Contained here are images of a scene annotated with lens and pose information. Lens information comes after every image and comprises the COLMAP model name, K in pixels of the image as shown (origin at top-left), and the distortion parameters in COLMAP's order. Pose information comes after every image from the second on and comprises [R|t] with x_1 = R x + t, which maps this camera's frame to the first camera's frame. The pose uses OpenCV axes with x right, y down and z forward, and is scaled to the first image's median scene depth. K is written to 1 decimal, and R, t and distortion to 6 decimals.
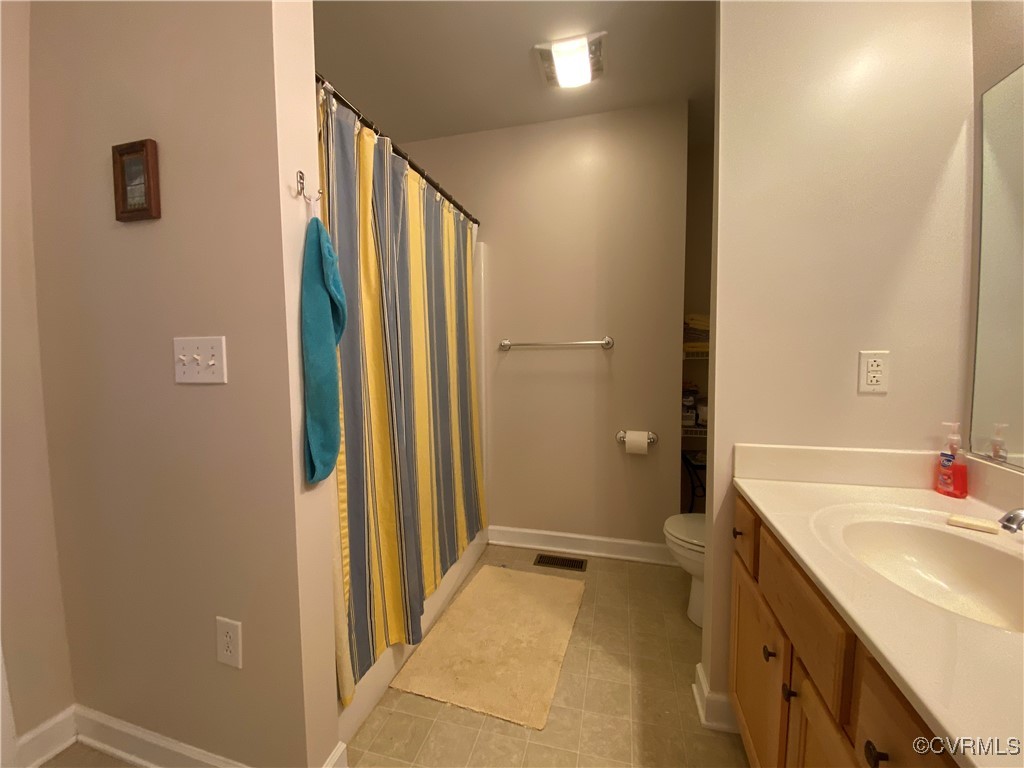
lens RADIAL K [[419.6, 0, 512.0], [0, 419.6, 384.0], [0, 0, 1]] dist [0.020465, -0.020480]
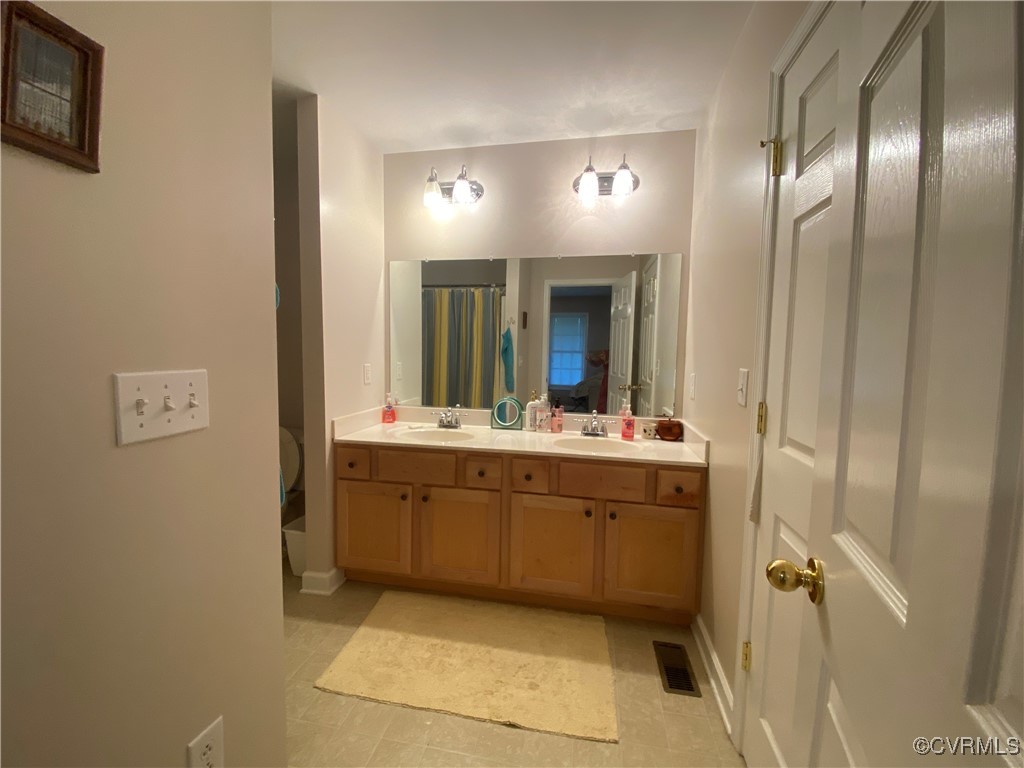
lens RADIAL K [[419.6, 0, 512.0], [0, 419.6, 384.0], [0, 0, 1]] dist [0.020465, -0.020480]
pose [[-0.076786, -0.071850, 0.994455, -1.469754], [0.050519, 0.995839, 0.075851, -0.112315], [-0.995767, 0.056063, -0.072837, 0.463334]]
